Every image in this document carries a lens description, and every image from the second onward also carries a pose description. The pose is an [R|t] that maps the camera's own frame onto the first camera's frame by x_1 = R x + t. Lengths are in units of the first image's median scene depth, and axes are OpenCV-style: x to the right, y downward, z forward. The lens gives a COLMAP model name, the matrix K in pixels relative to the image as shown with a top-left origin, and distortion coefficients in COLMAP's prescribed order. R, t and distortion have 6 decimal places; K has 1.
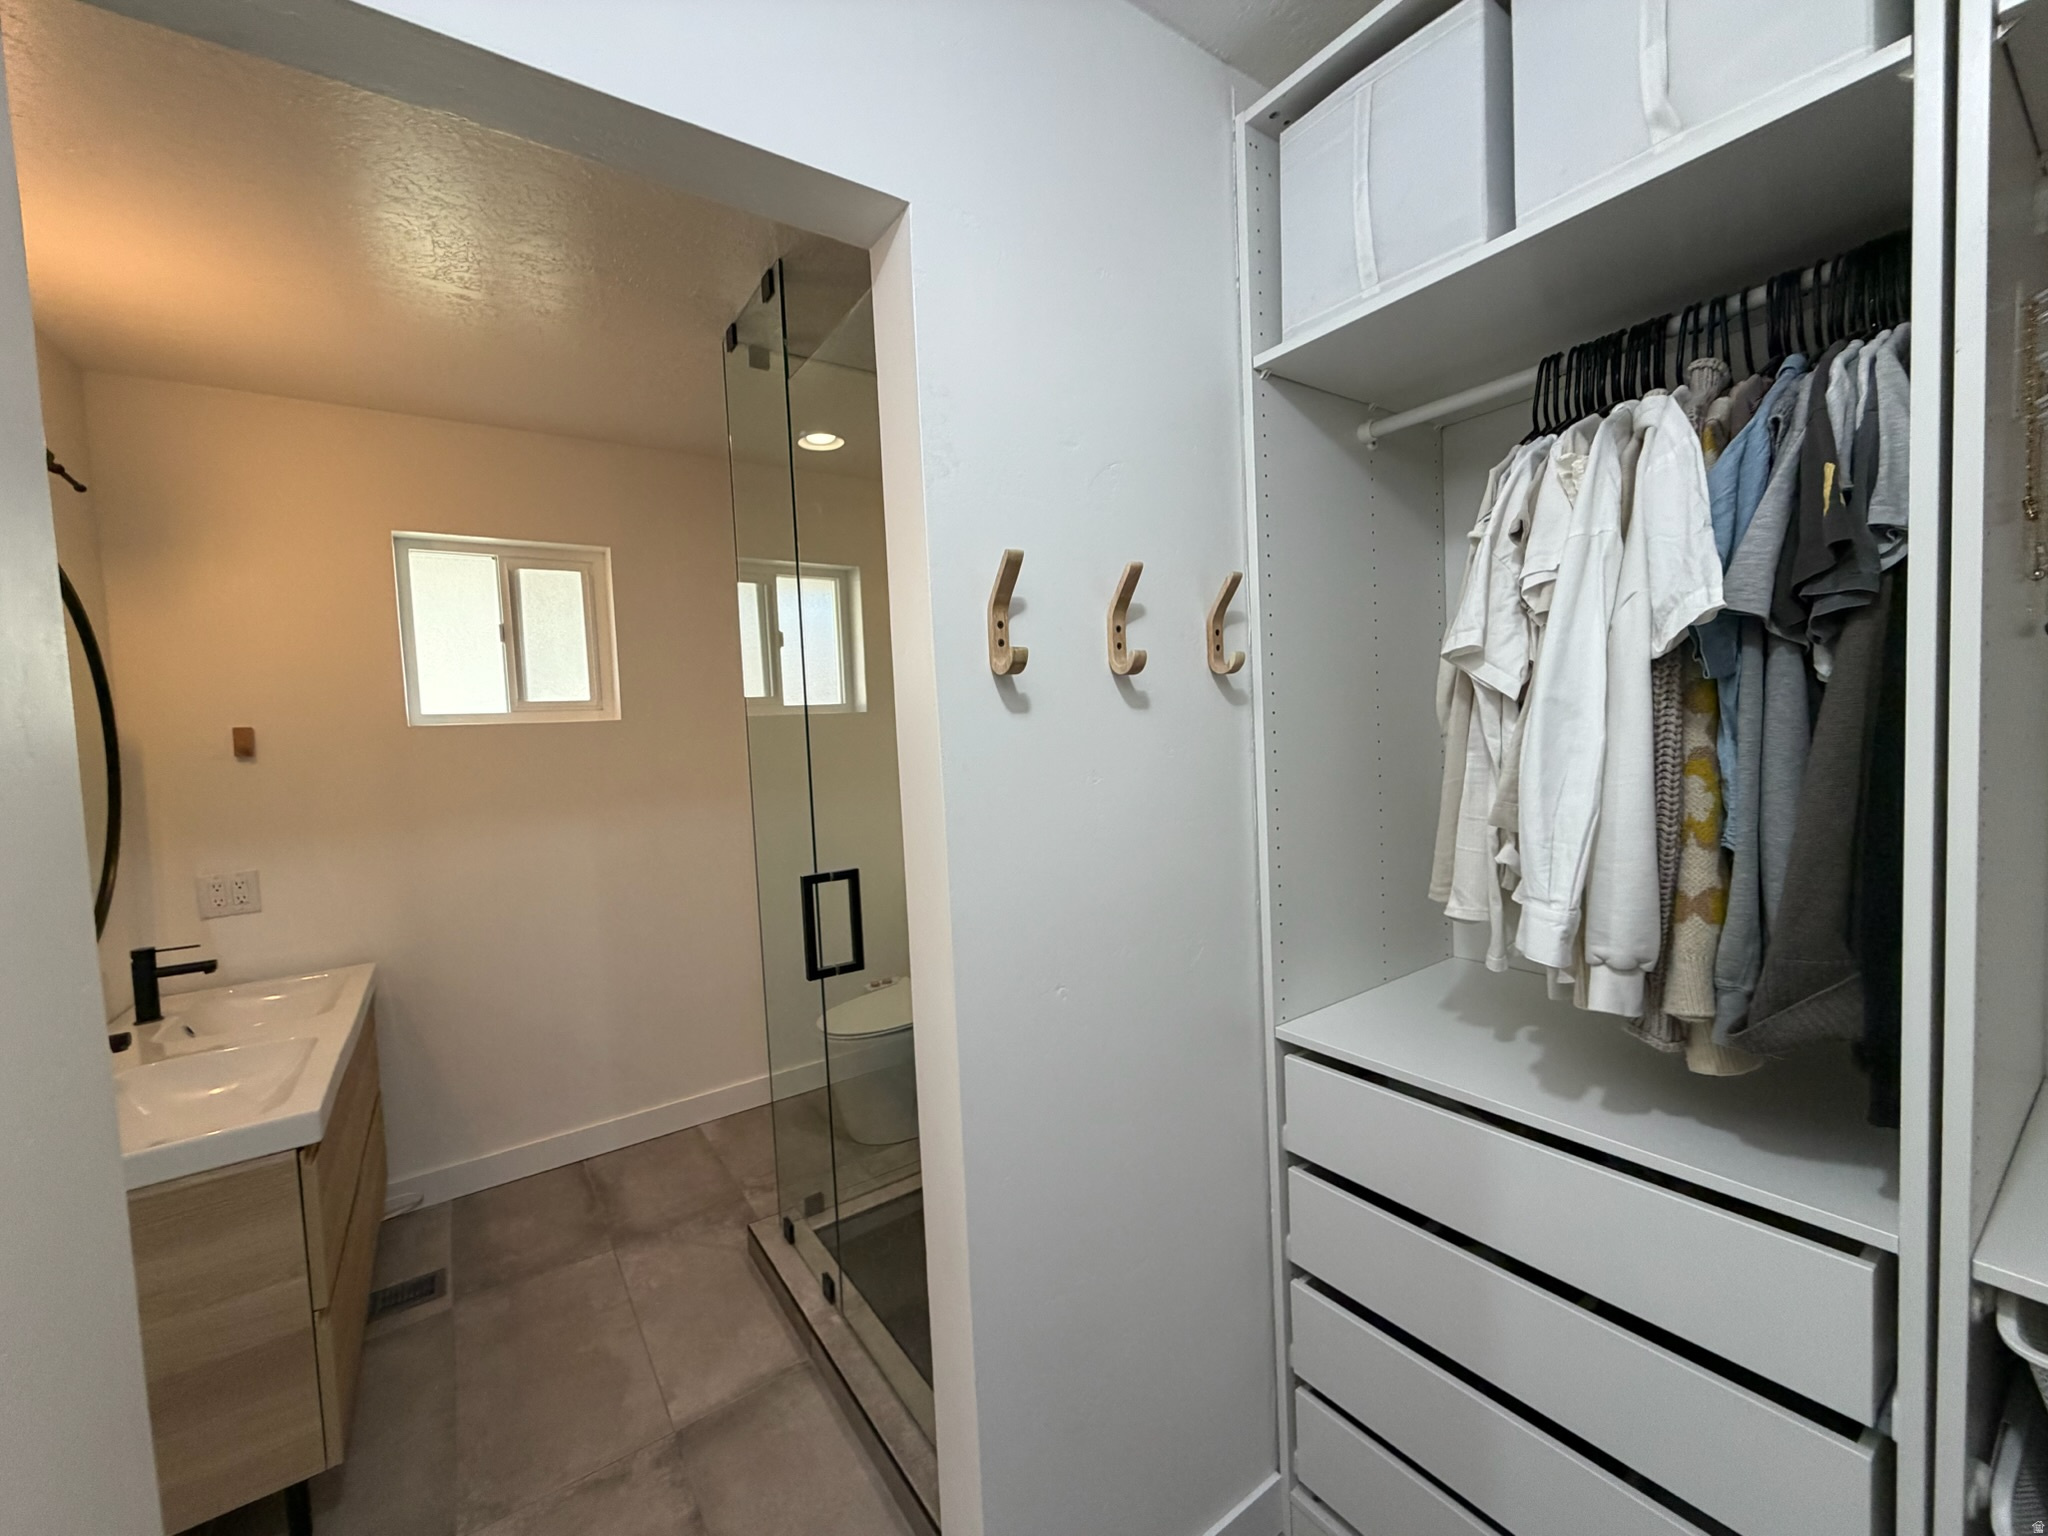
lens RADIAL K [[819.5, 0, 1022.1], [0, 819.5, 767.0], [0, 0, 1]] dist [0.001839, 0.000956]
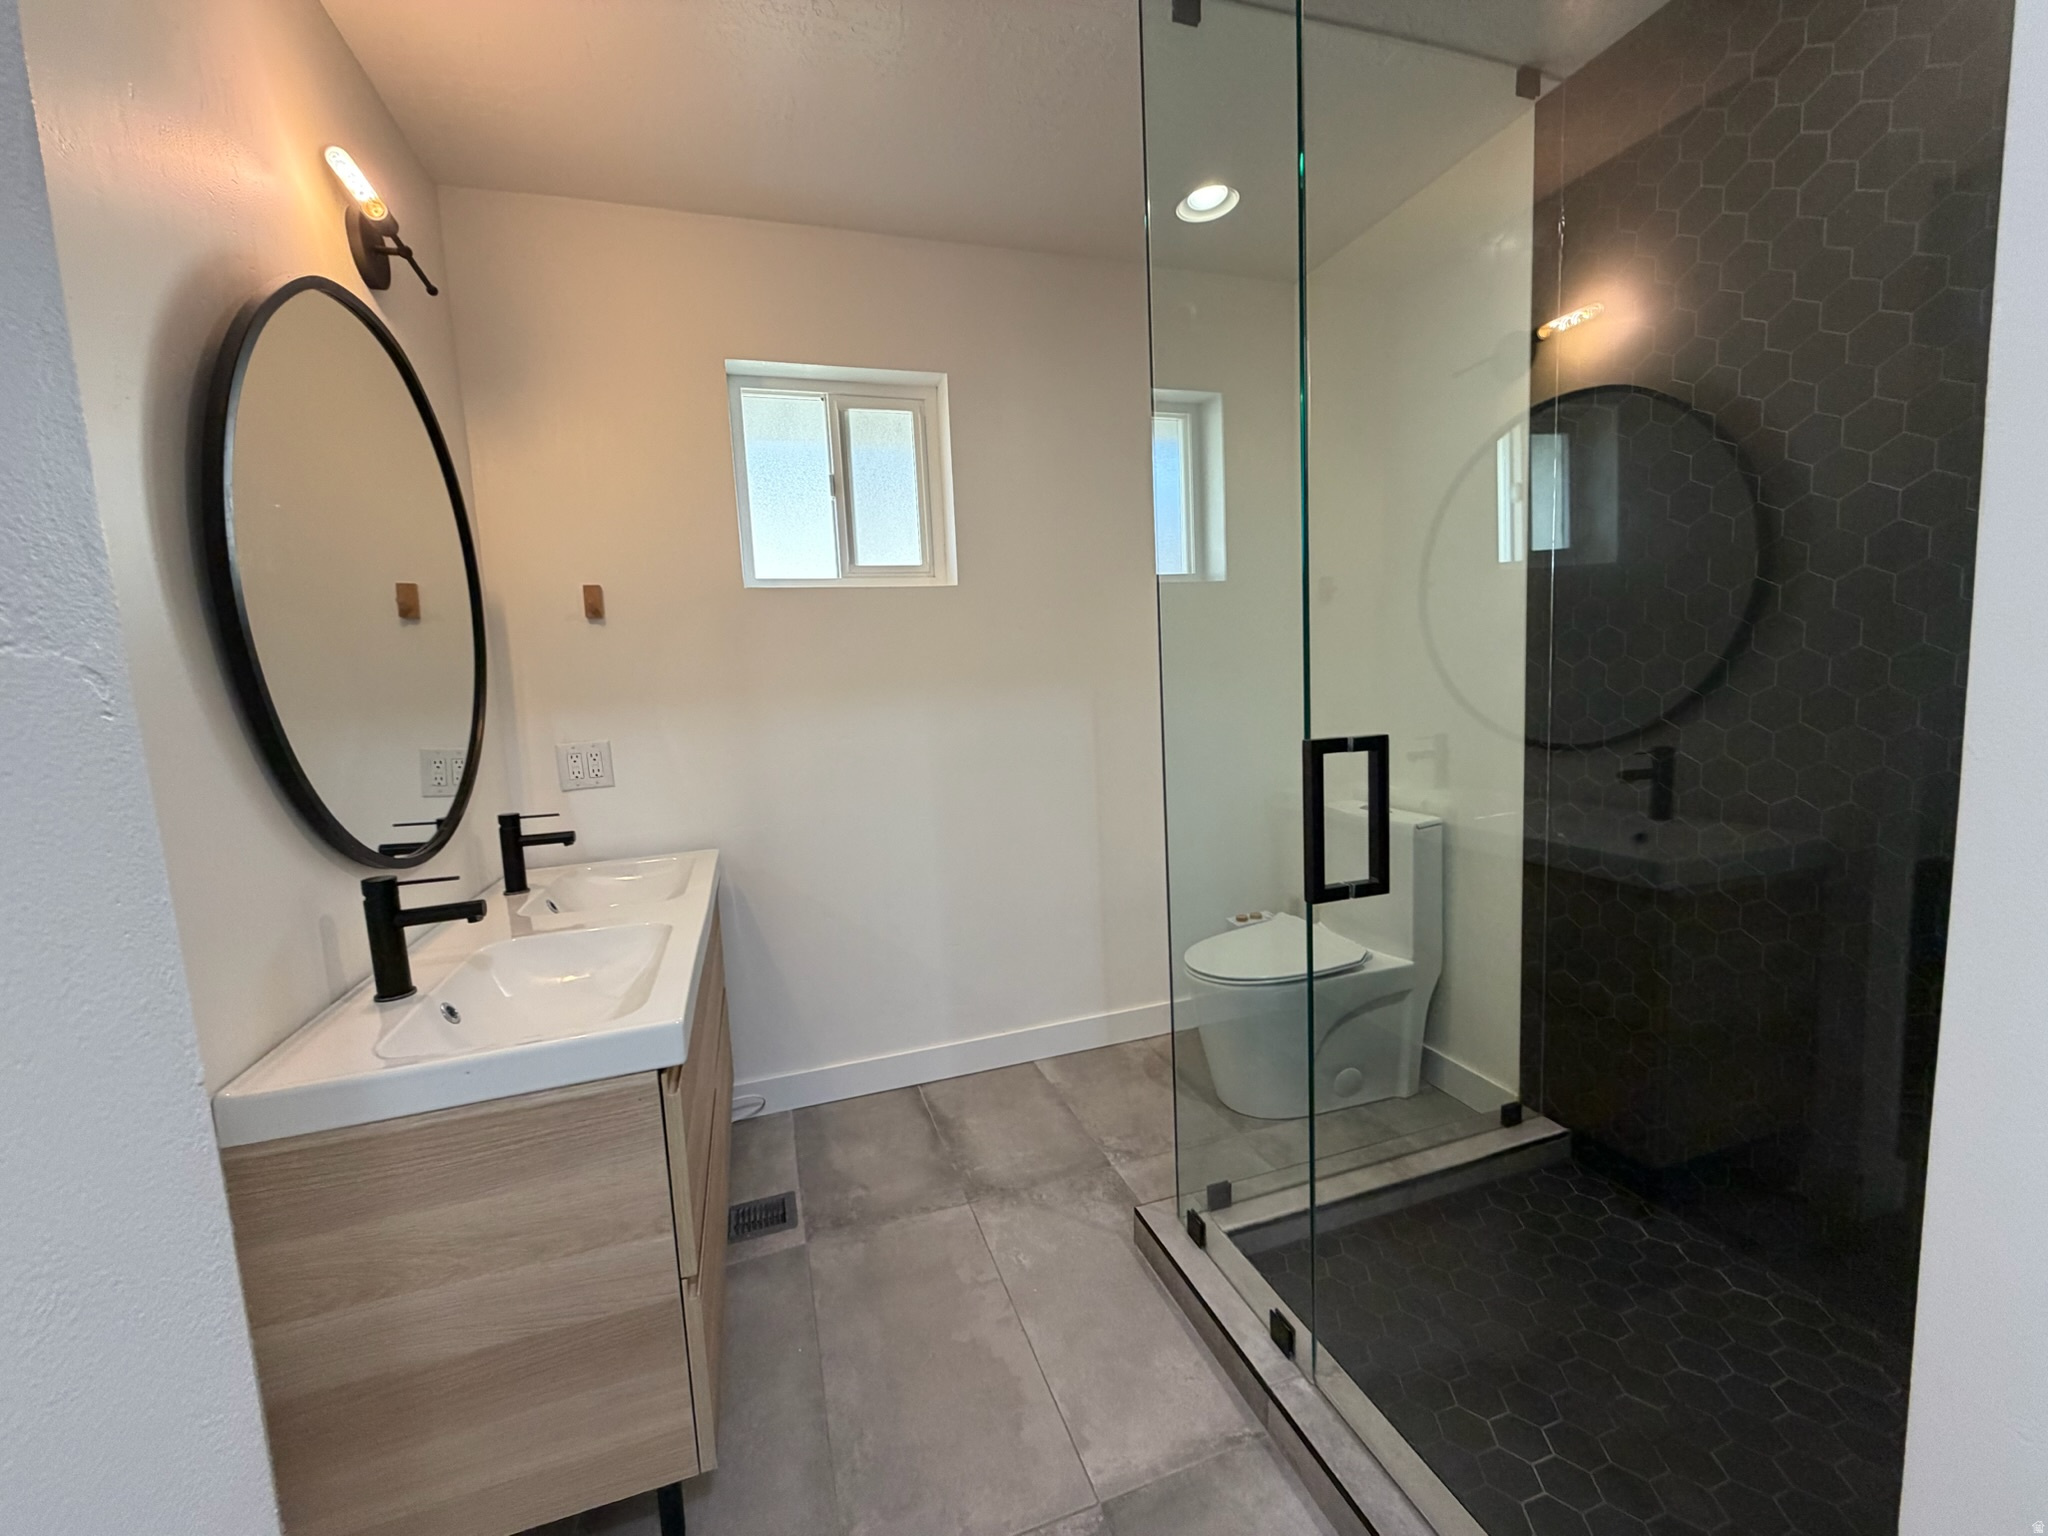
lens RADIAL K [[819.5, 0, 1026.4], [0, 819.5, 766.2], [0, 0, 1]] dist [0.001839, 0.000956]
pose [[0.960374, 0.030321, -0.277062, -0.240813], [-0.010235, 0.997231, 0.073656, 0.086930], [0.278528, -0.067901, 0.958025, 0.263978]]
